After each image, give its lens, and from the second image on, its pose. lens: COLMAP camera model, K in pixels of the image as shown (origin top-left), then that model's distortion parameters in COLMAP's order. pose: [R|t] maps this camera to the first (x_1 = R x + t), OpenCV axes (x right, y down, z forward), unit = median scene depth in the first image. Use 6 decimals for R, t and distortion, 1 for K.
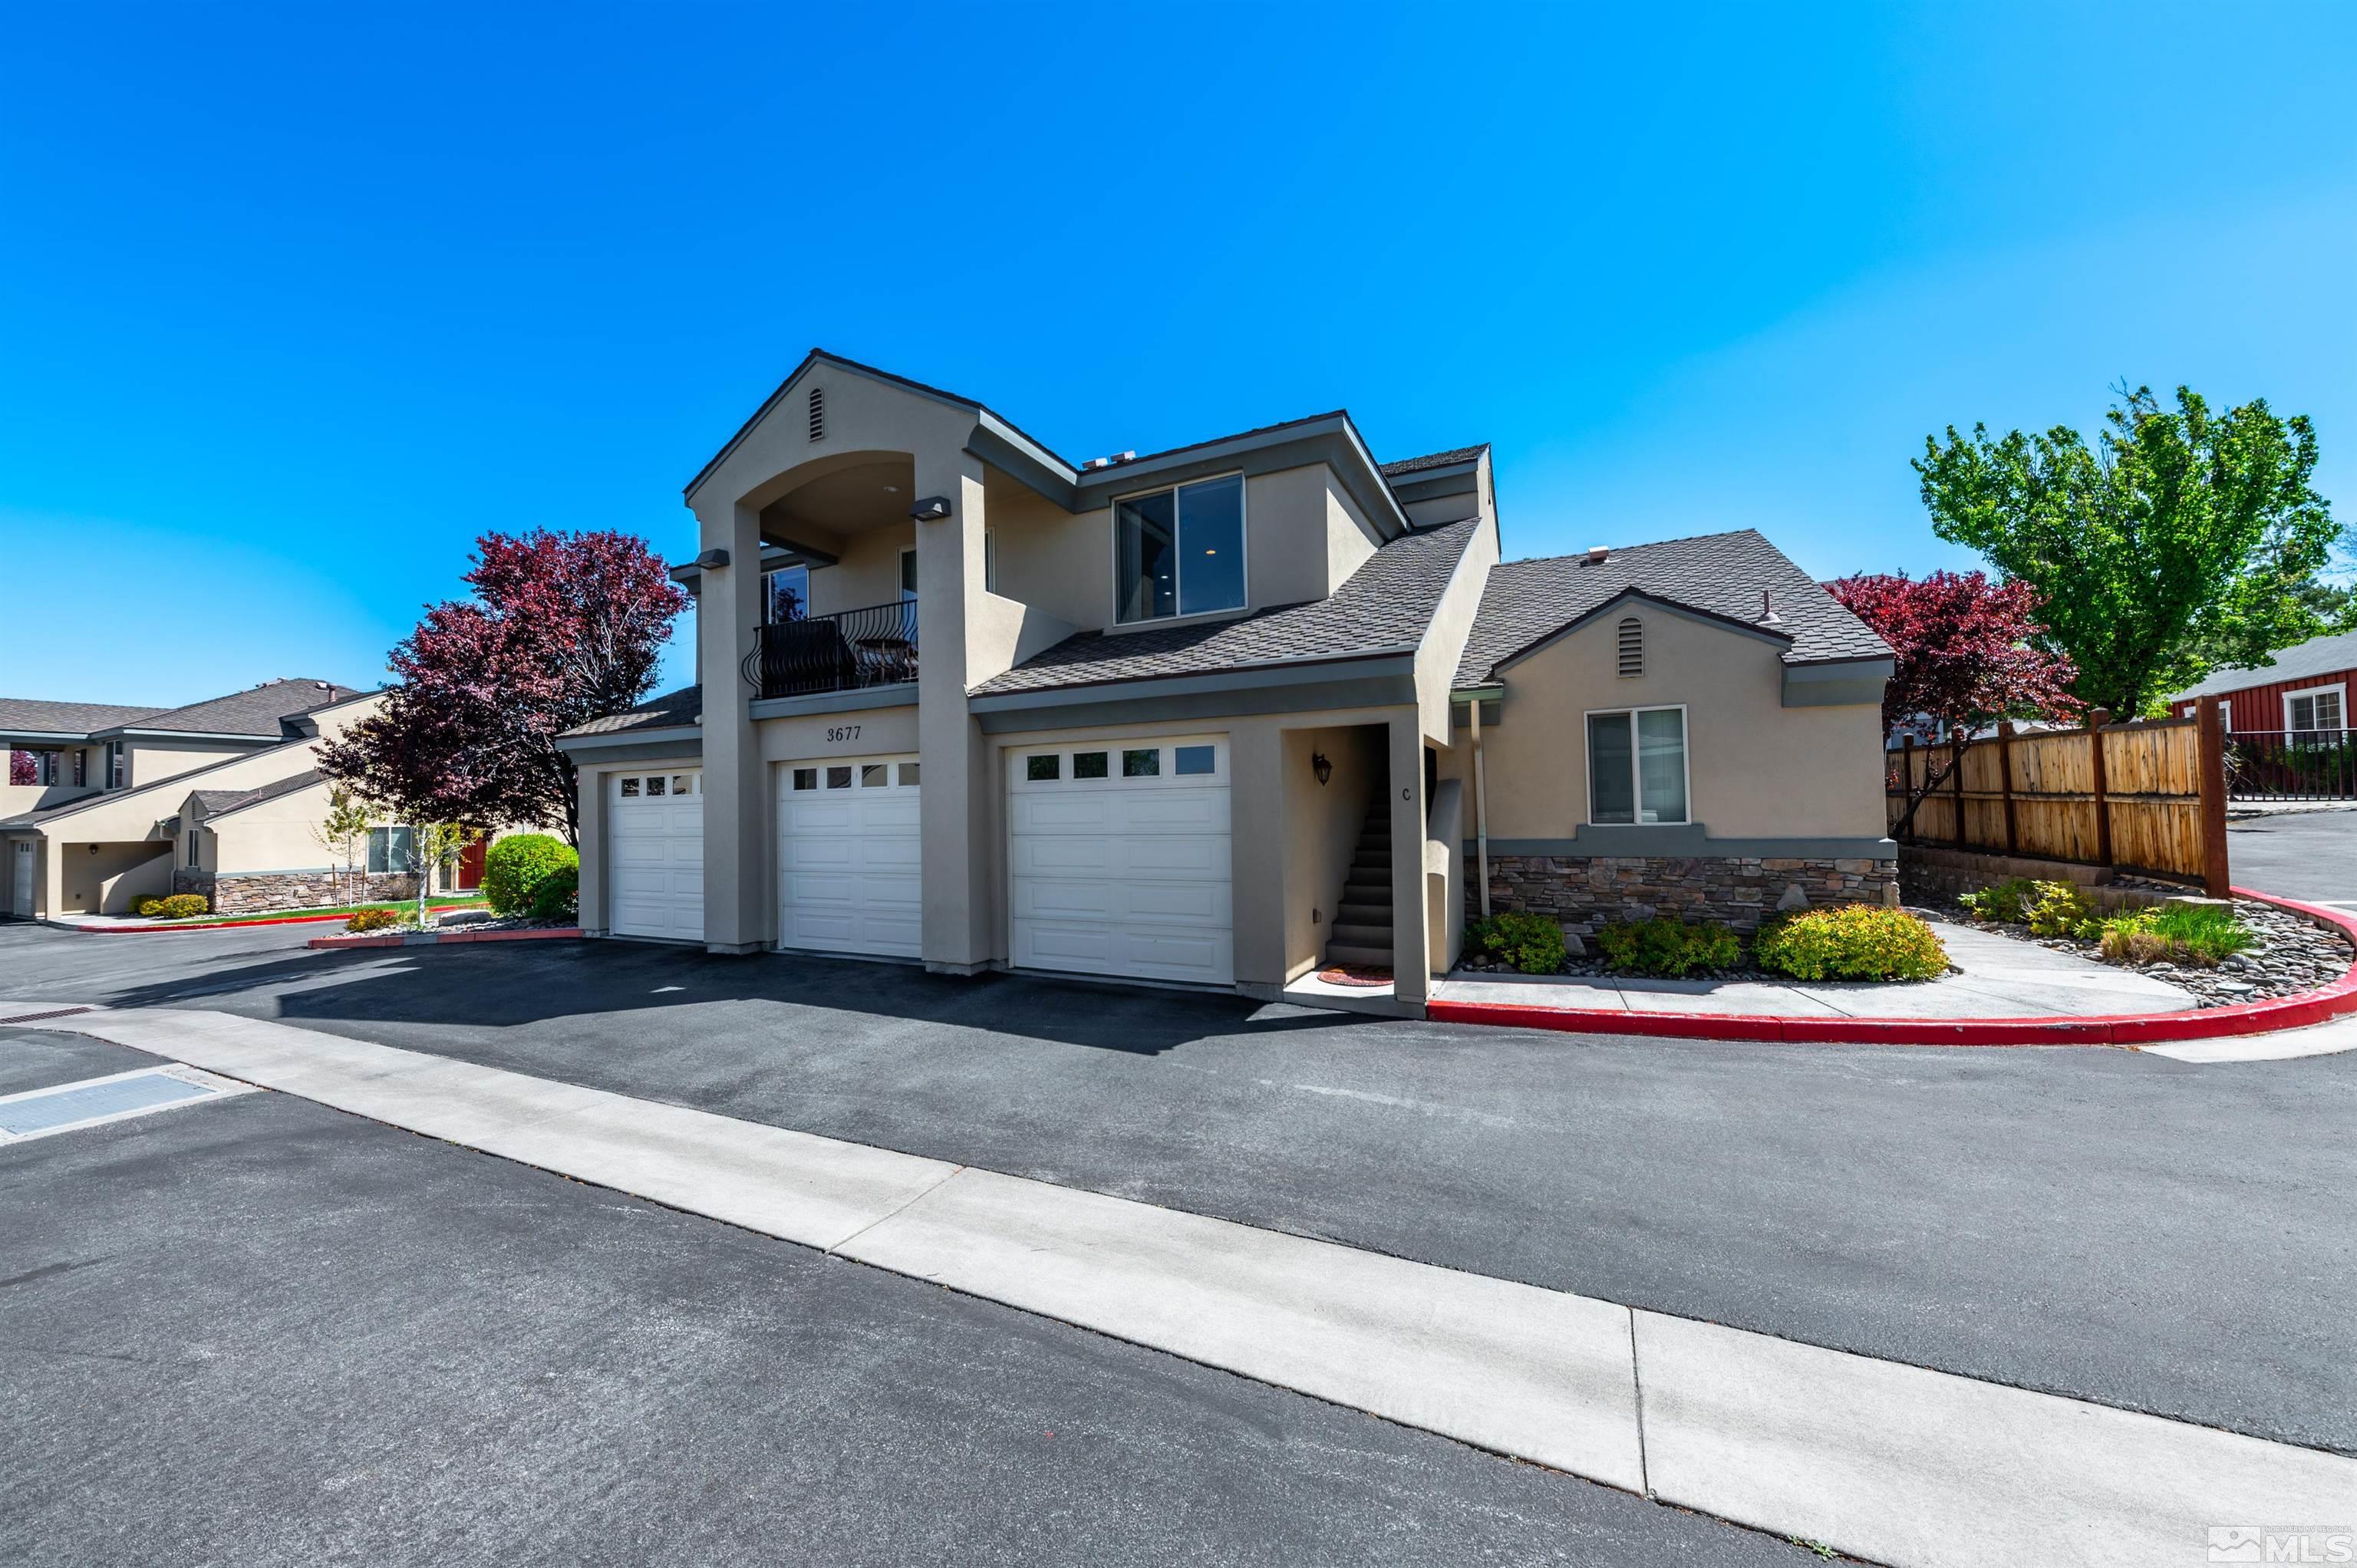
lens RADIAL K [[821.5, 0, 1216.1], [0, 821.5, 794.1], [0, 0, 1]] dist [0.007642, -0.002686]
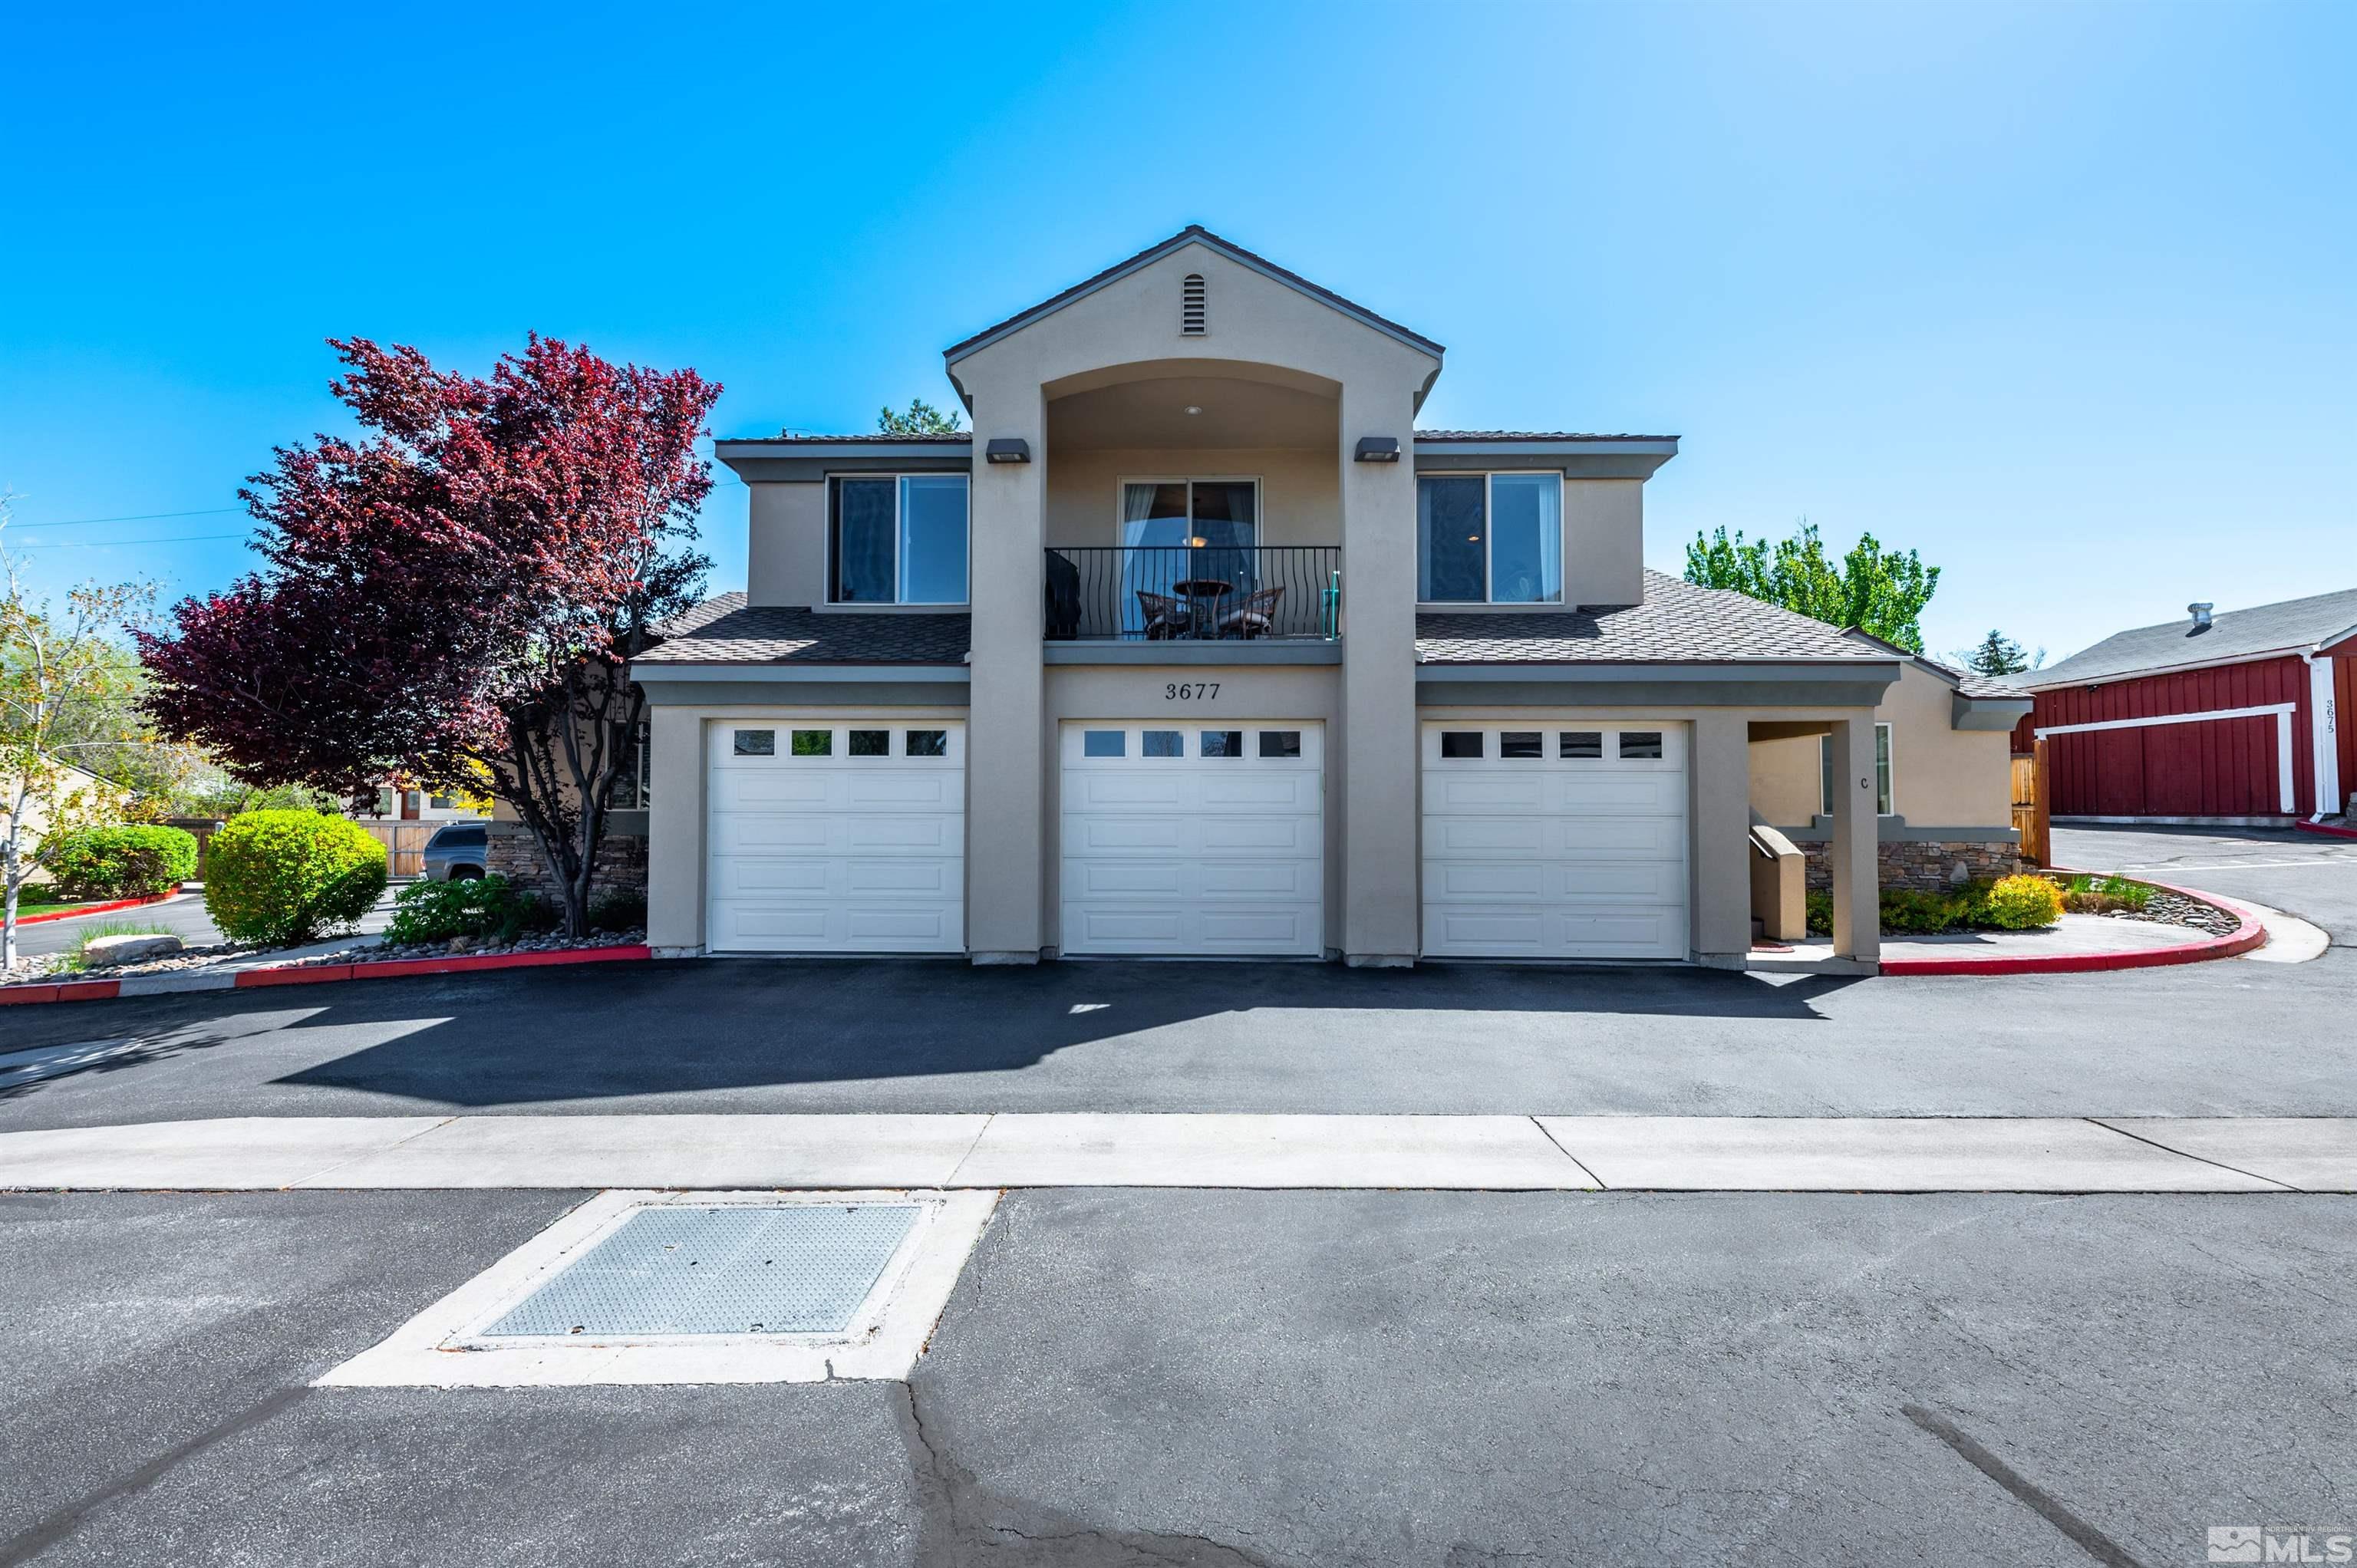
lens RADIAL K [[821.5, 0, 1187.2], [0, 821.5, 794.2], [0, 0, 1]] dist [0.007642, -0.002686]
pose [[0.908363, 0.029140, 0.417166, -0.814815], [-0.029938, 0.999541, -0.004631, 0.035414], [-0.417110, -0.008283, 0.908818, 0.242174]]
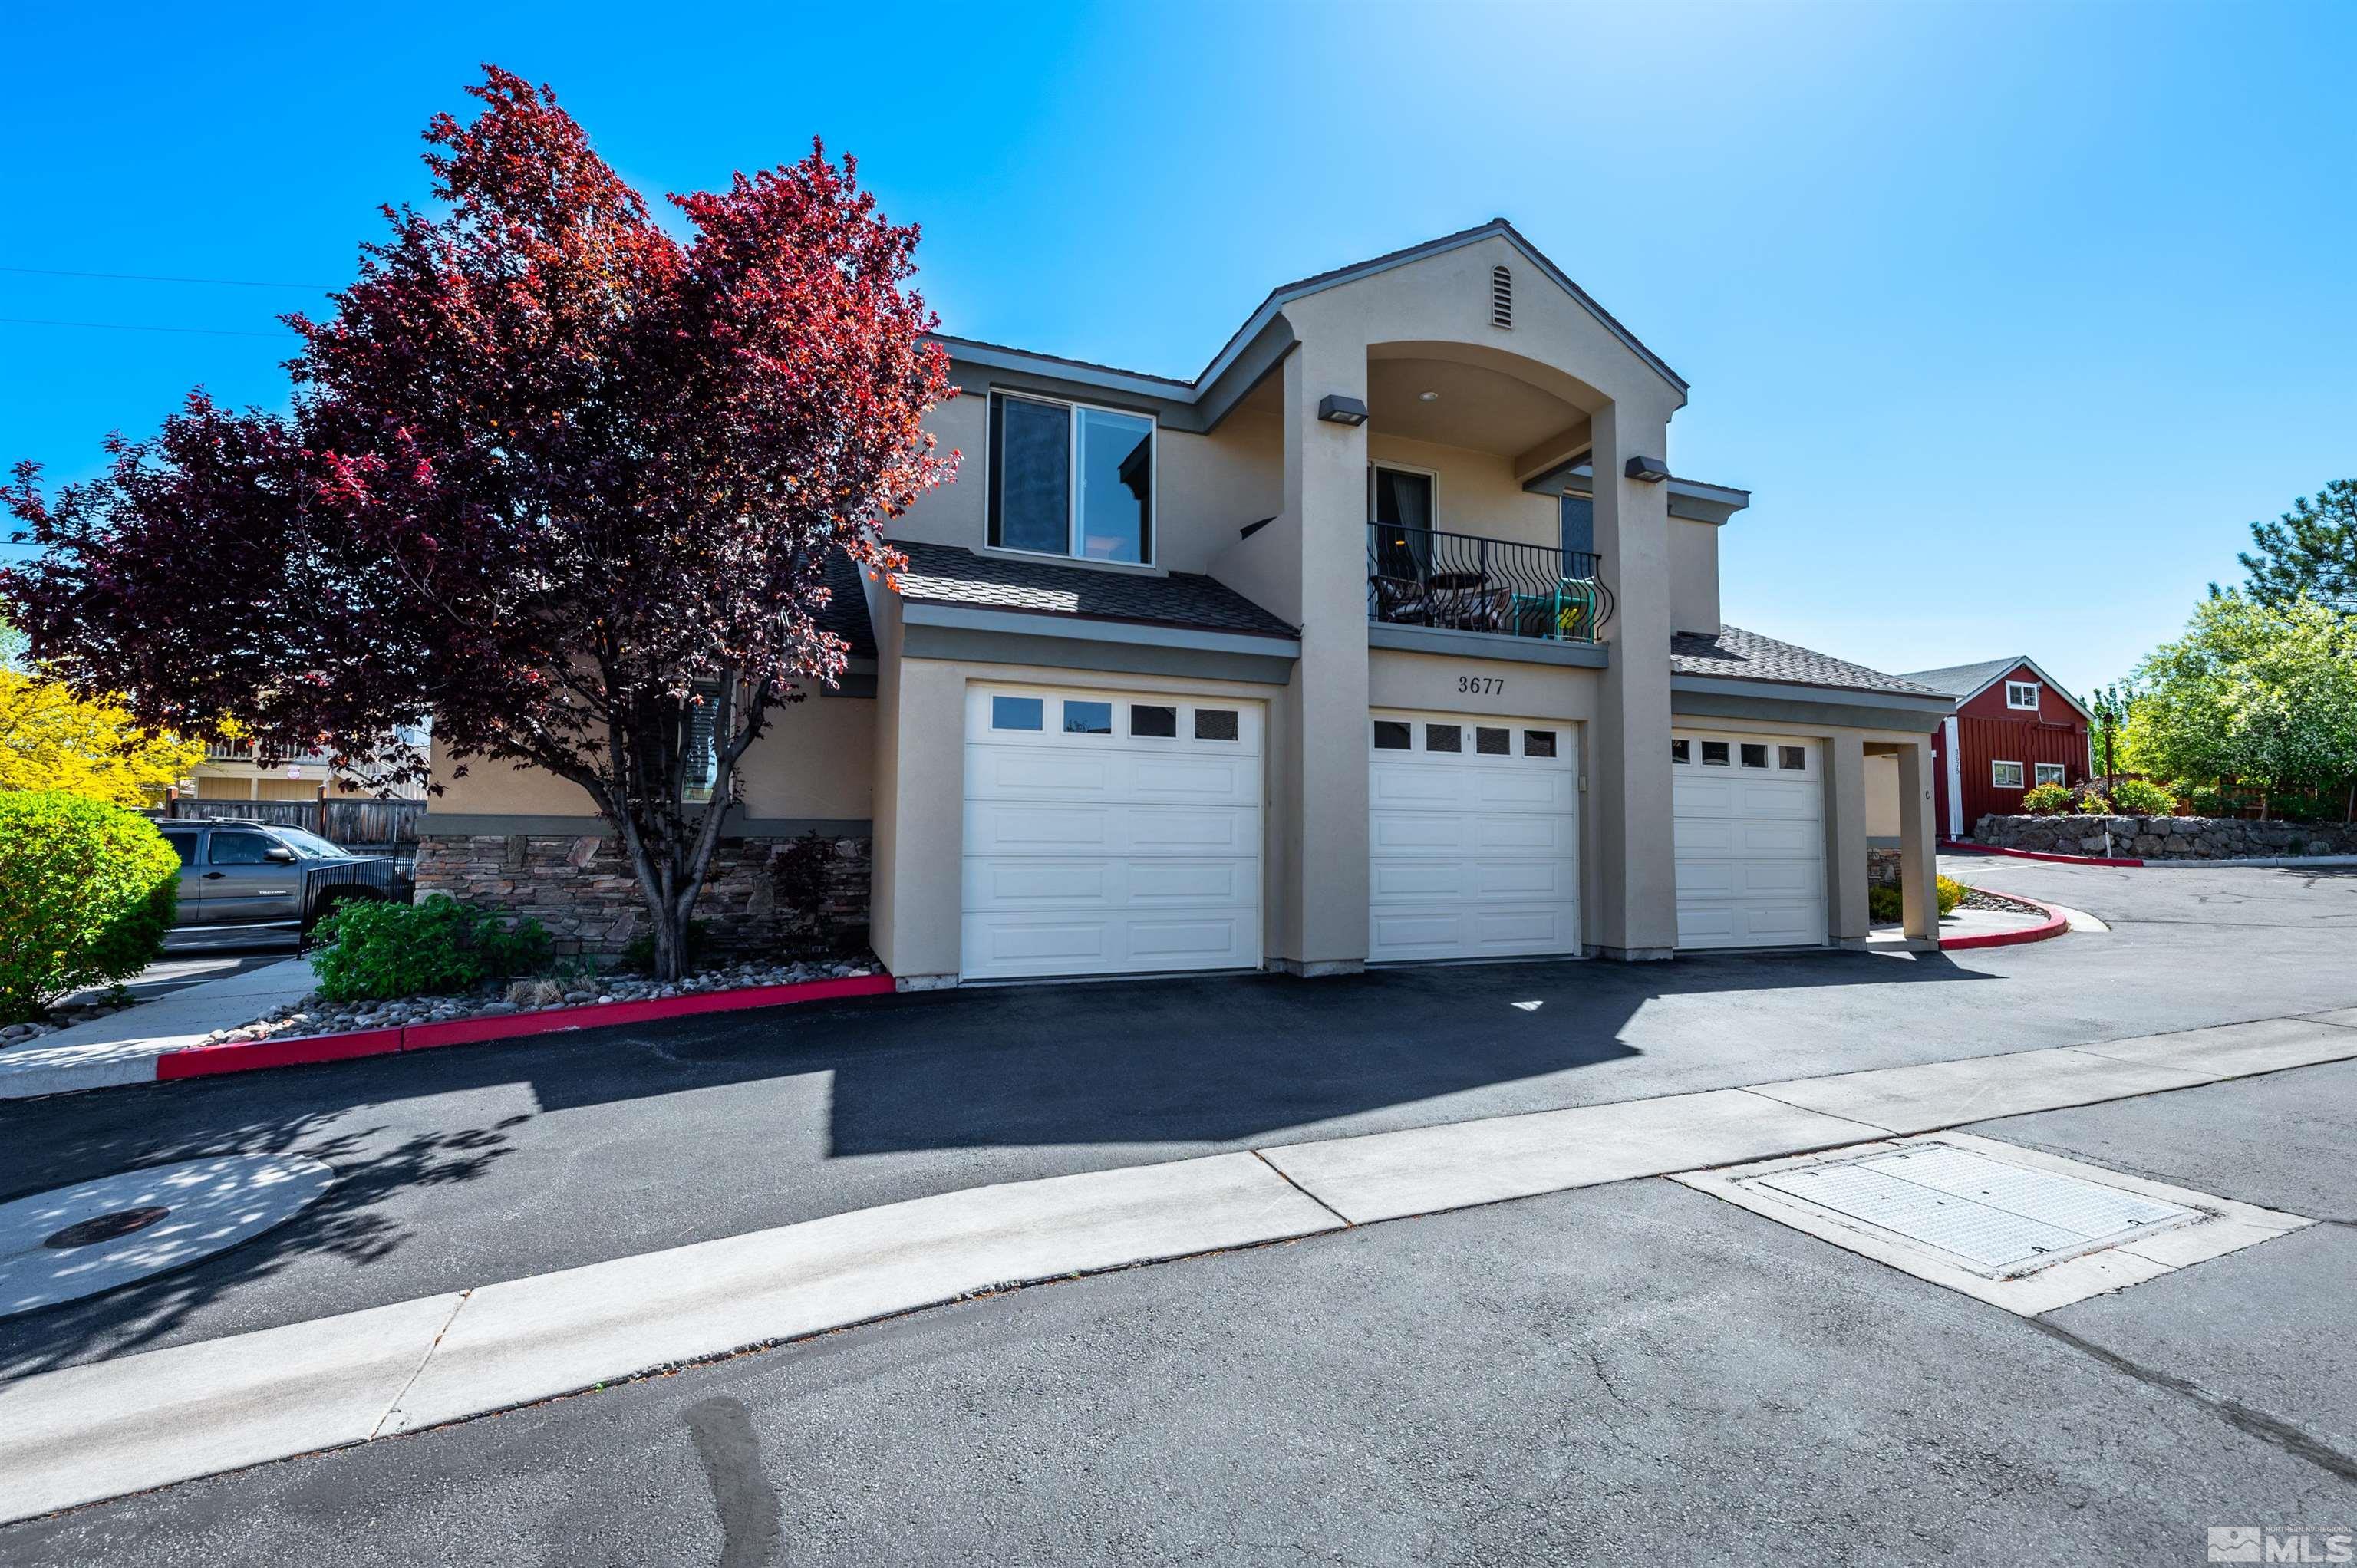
lens RADIAL K [[954.8, 0, 1191.2], [0, 954.8, 787.7], [0, 0, 1]] dist [0.004123, 0.000021]
pose [[0.687675, 0.063163, 0.723266, -1.344587], [-0.039154, 0.997985, -0.049928, 0.087007], [-0.724962, 0.006015, 0.688763, 0.564574]]
